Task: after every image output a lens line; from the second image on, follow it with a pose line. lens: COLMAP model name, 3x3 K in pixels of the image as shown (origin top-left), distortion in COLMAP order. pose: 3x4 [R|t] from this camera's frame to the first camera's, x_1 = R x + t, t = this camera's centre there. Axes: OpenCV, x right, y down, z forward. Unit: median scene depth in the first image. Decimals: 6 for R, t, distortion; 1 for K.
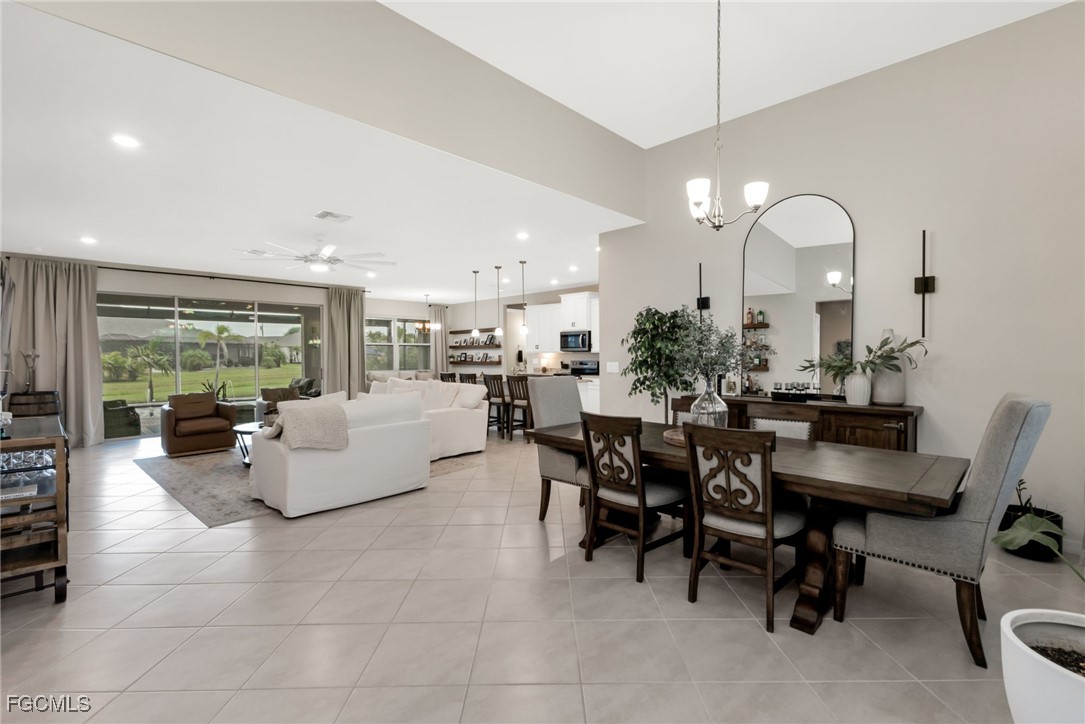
lens RADIAL K [[480.3, 0, 547.4], [0, 480.3, 360.9], [0, 0, 1]] dist [0.009962, -0.000193]
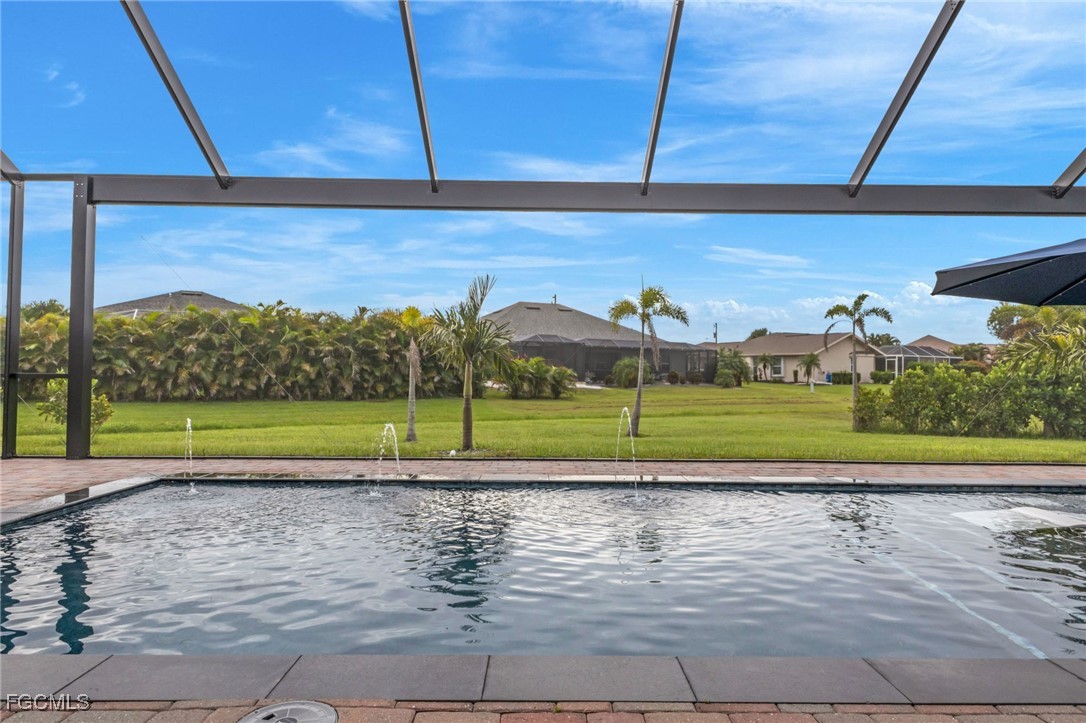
lens RADIAL K [[654.1, 0, 544.2], [0, 654.1, 359.5], [0, 0, 1]] dist [0.006461, 0.000168]
pose [[0.705025, -0.003888, -0.709172, -0.682867], [-0.022303, 0.999369, -0.027651, 0.040517], [0.708831, 0.035311, 0.704494, 1.113420]]
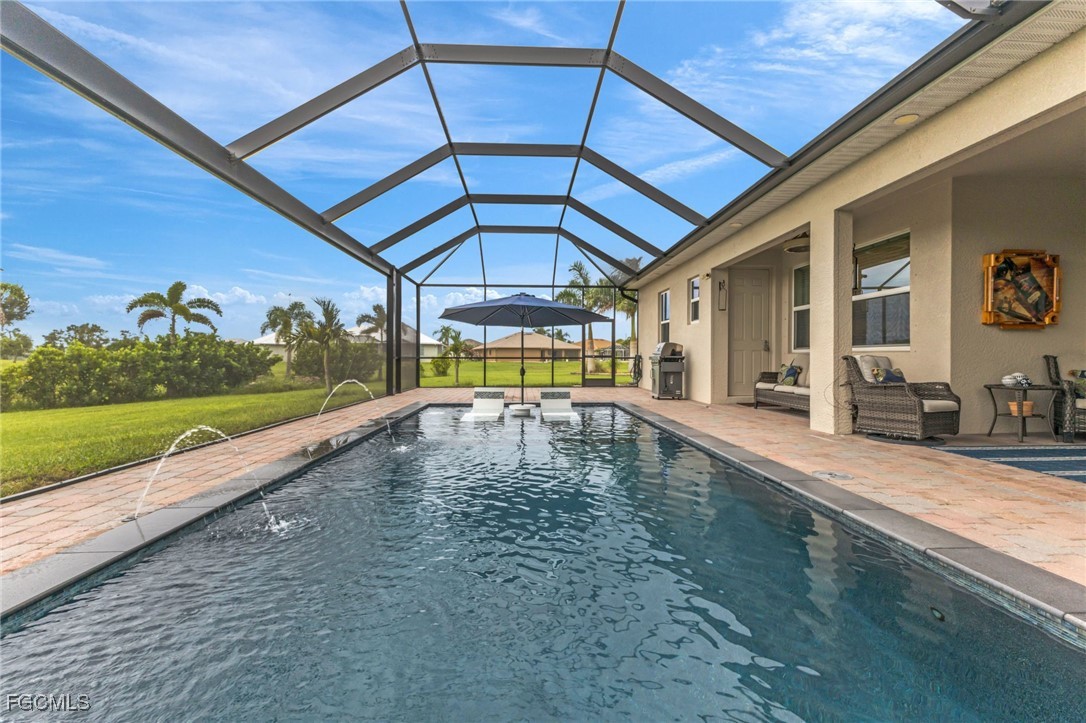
lens RADIAL K [[463.4, 0, 545.0], [0, 463.4, 359.3], [0, 0, 1]] dist [0.014077, -0.004553]
pose [[0.676690, -0.000359, 0.736268, -1.214591], [0.007496, 0.999951, -0.006402, 0.048184], [-0.736230, 0.009851, 0.676660, 1.114579]]
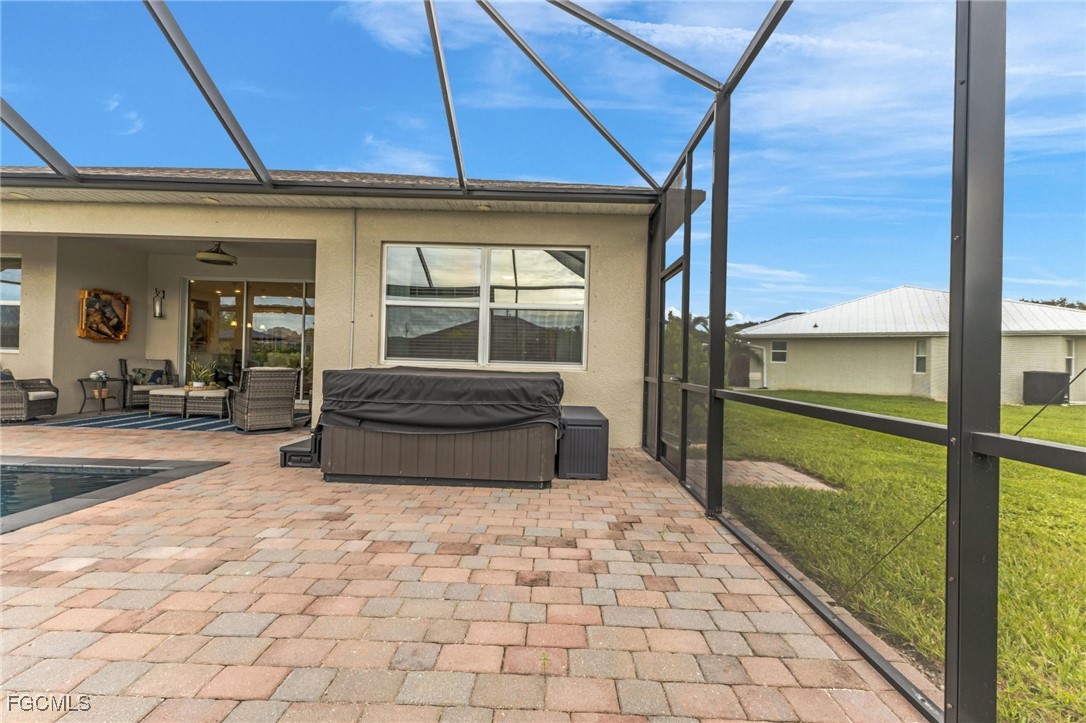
lens RADIAL K [[463.4, 0, 545.0], [0, 463.4, 359.3], [0, 0, 1]] dist [0.014077, -0.004553]
pose [[-0.692983, -0.014077, 0.720816, -1.559169], [-0.016805, 0.999853, 0.003370, 0.030250], [-0.720758, -0.009777, -0.693118, 1.088258]]
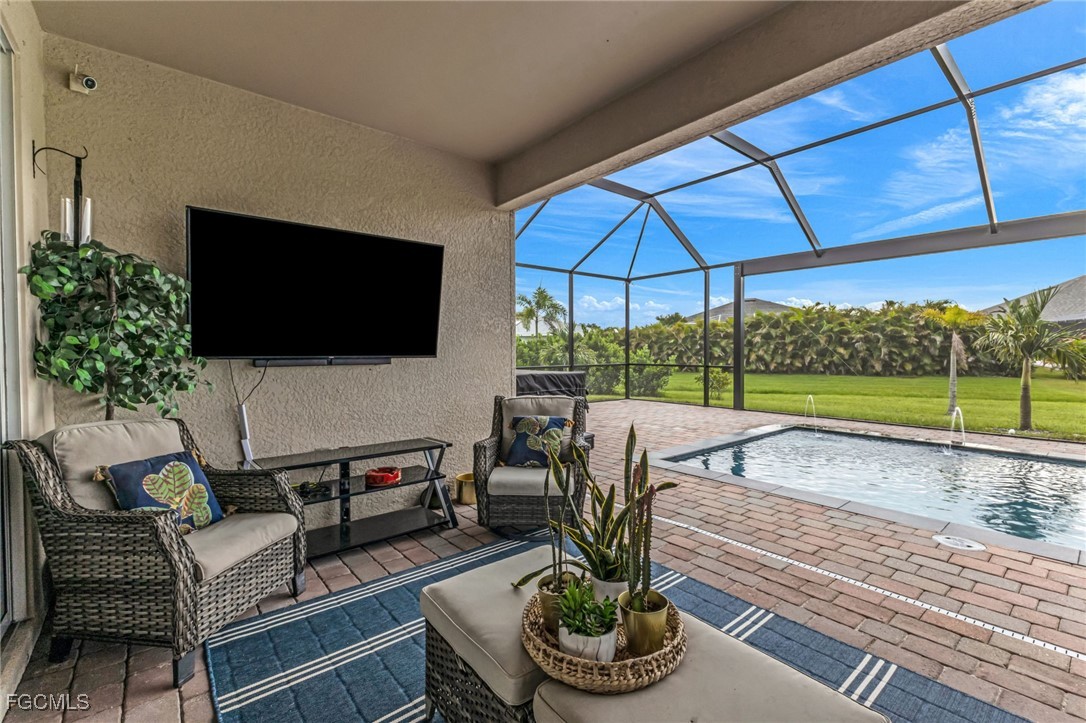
lens RADIAL K [[465.7, 0, 539.7], [0, 465.7, 357.4], [0, 0, 1]] dist [0.002281, -0.000551]
pose [[-0.114484, 0.023236, -0.993153, -0.535491], [-0.008930, 0.999662, 0.024418, 0.011224], [0.993385, 0.011664, -0.114238, 0.964316]]
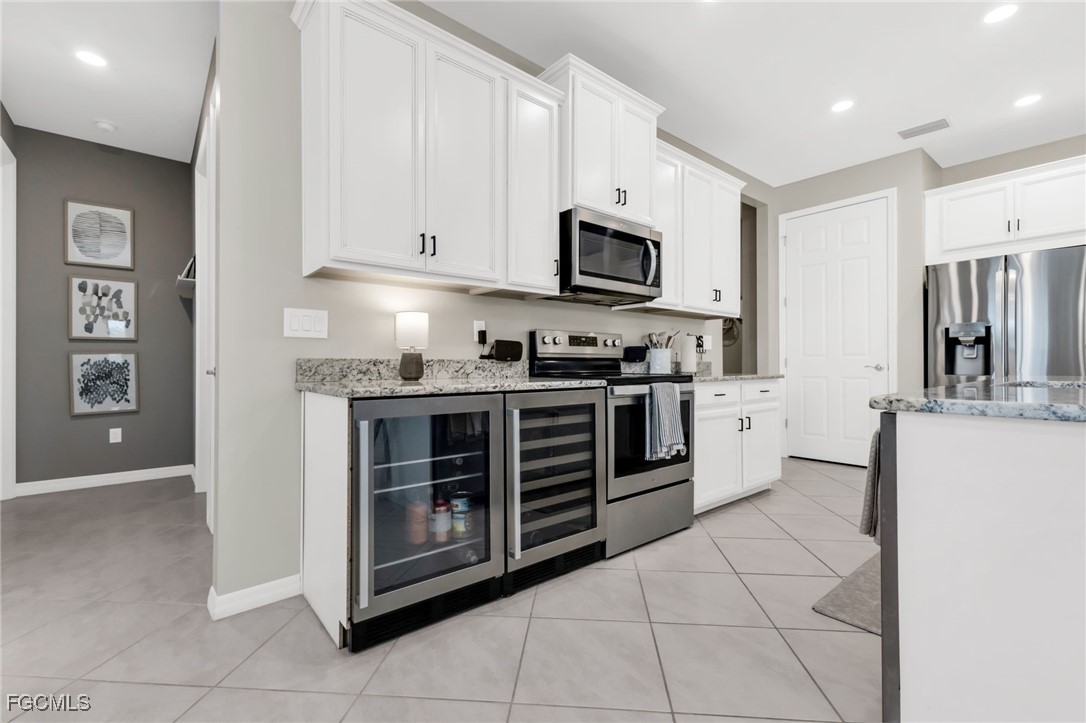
lens RADIAL K [[469.2, 0, 548.3], [0, 469.2, 362.5], [0, 0, 1]] dist [0.007483, 0.000114]
pose [[0.091600, 0.009720, 0.995748, -0.212800], [0.018024, 0.999772, -0.011417, 0.021423], [-0.995633, 0.018993, 0.091404, 0.999448]]
